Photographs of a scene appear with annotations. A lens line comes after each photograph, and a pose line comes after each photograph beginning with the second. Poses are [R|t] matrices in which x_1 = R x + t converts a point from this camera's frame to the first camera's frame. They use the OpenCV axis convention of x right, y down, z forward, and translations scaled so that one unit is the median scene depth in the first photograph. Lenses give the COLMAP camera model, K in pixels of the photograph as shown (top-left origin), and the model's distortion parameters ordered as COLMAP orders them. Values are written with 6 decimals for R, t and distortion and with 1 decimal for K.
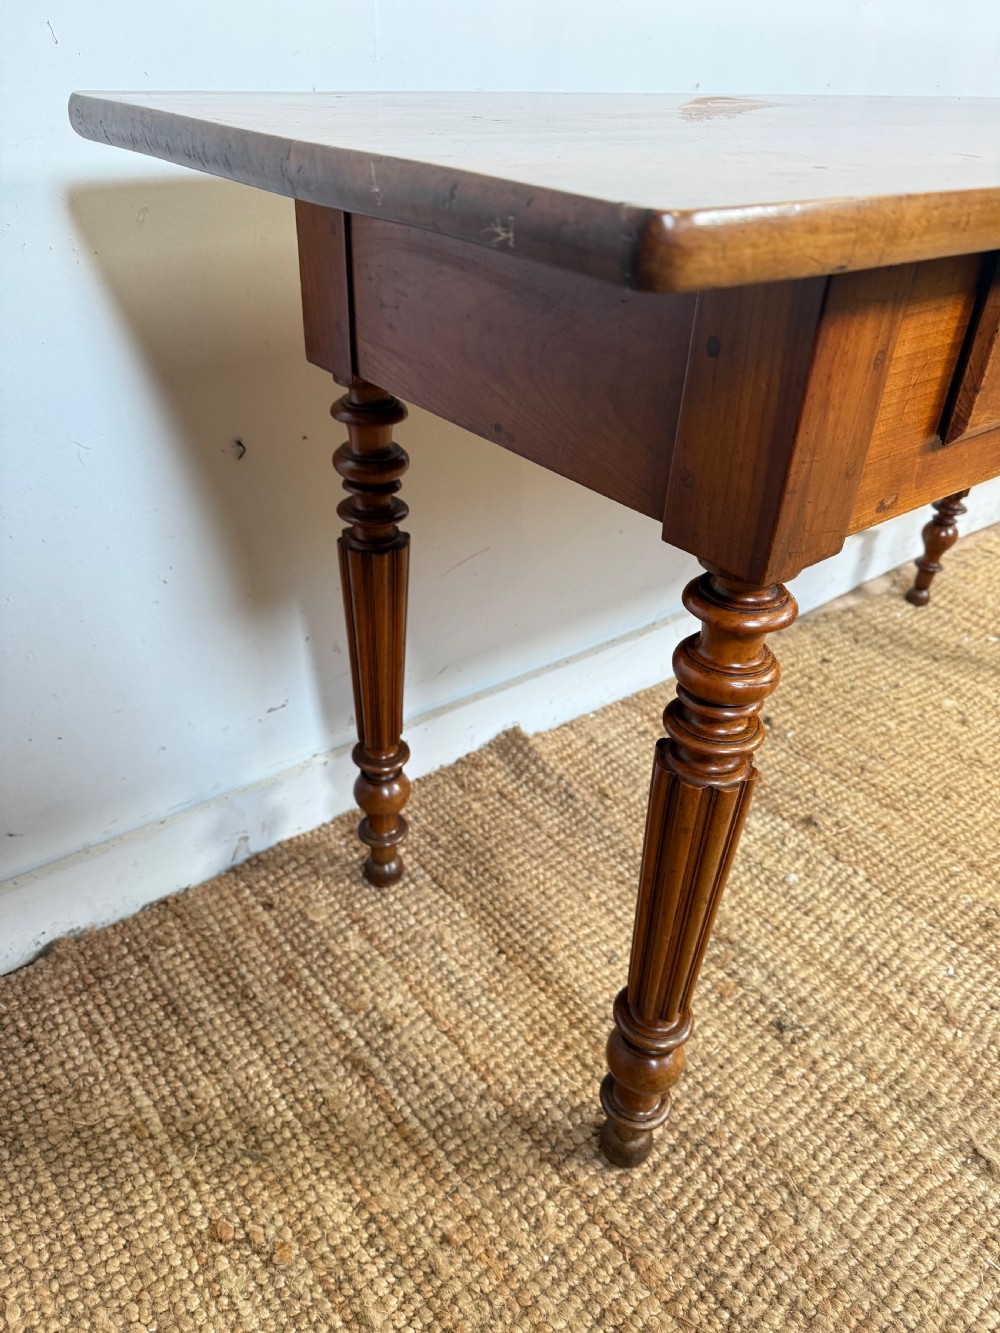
lens RADIAL K [[965.1, 0, 498.9], [0, 965.1, 679.0], [0, 0, 1]] dist [0.017514, -0.035008]
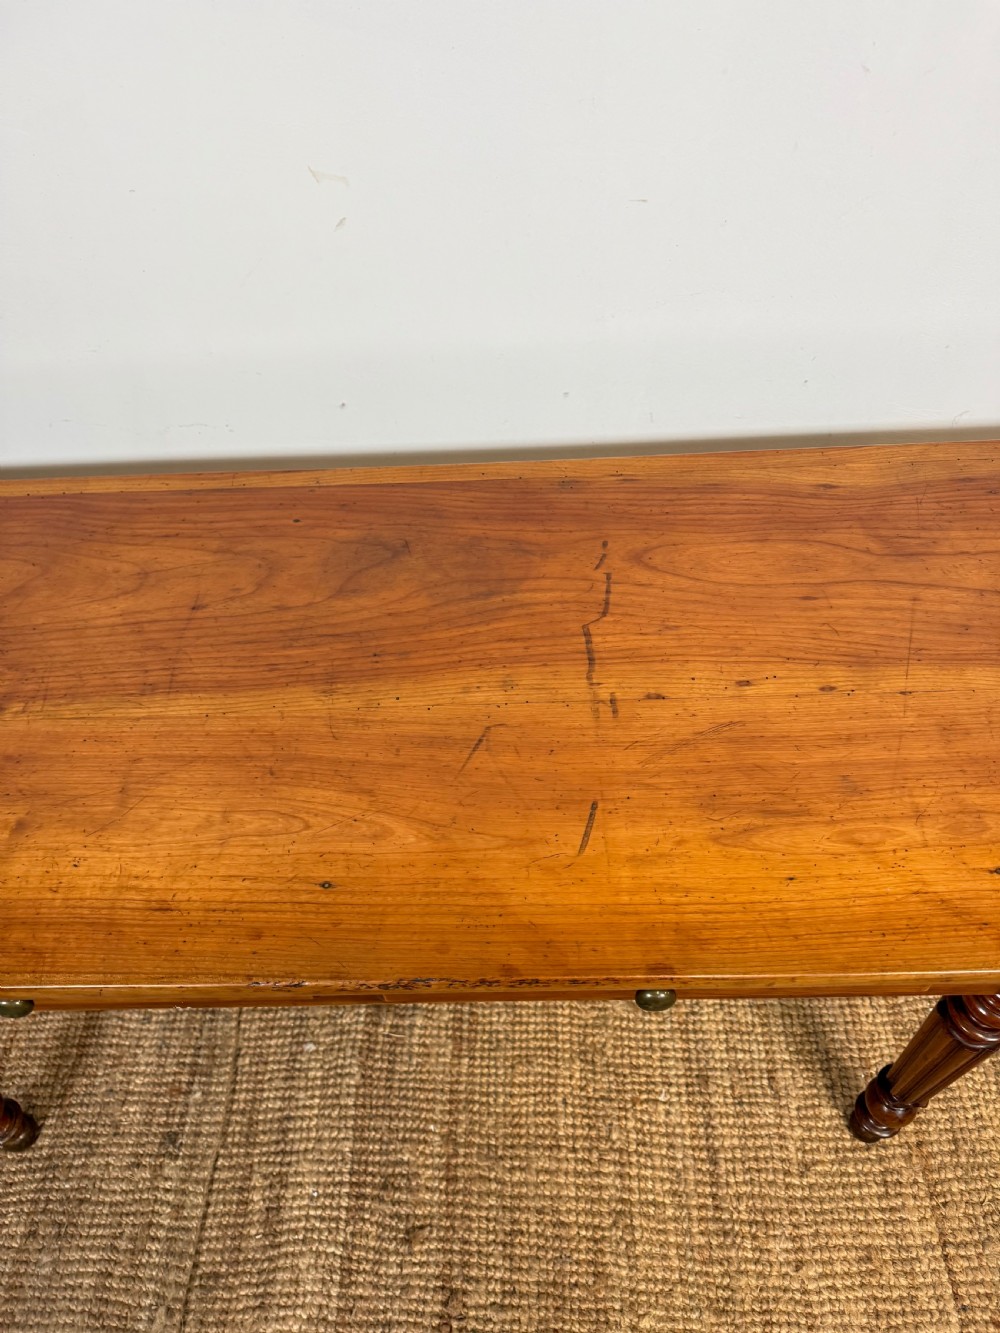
lens RADIAL K [[966.4, 0, 509.4], [0, 966.4, 659.4], [0, 0, 1]] dist [0.005539, -0.019716]
pose [[0.777282, 0.438658, -0.451011, 1.121137], [-0.276633, 0.882129, 0.381212, -1.013577], [0.565072, -0.171545, 0.807011, 0.334852]]
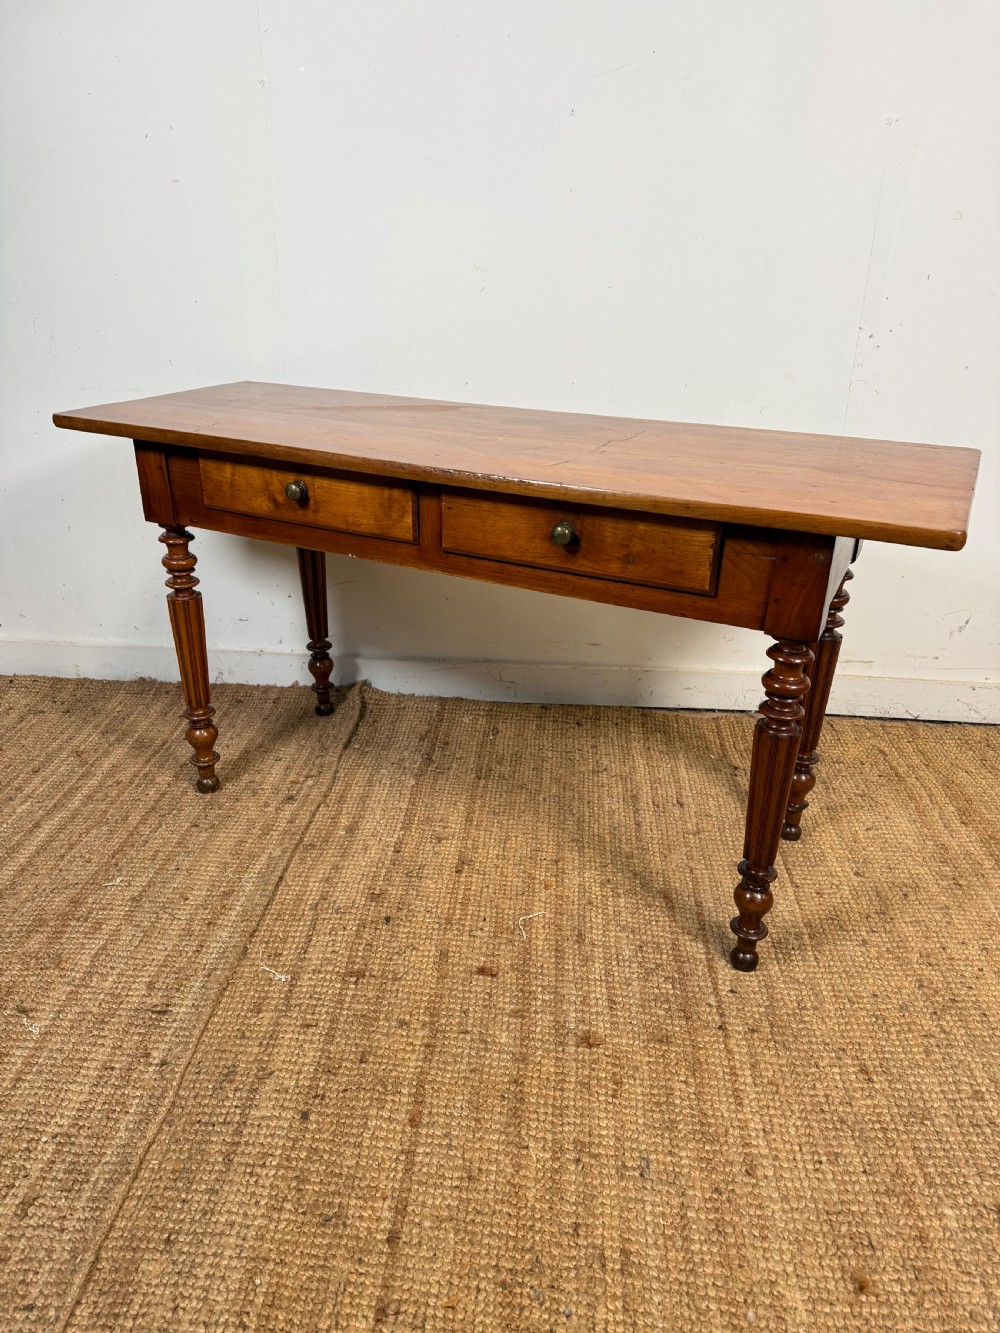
lens RADIAL K [[965.1, 0, 496.3], [0, 965.1, 666.8], [0, 0, 1]] dist [0.017514, -0.035008]
pose [[0.731468, 0.247174, -0.635499, 2.158016], [-0.359459, 0.931747, -0.051344, 0.046662], [0.579434, 0.265992, 0.770392, -0.490302]]
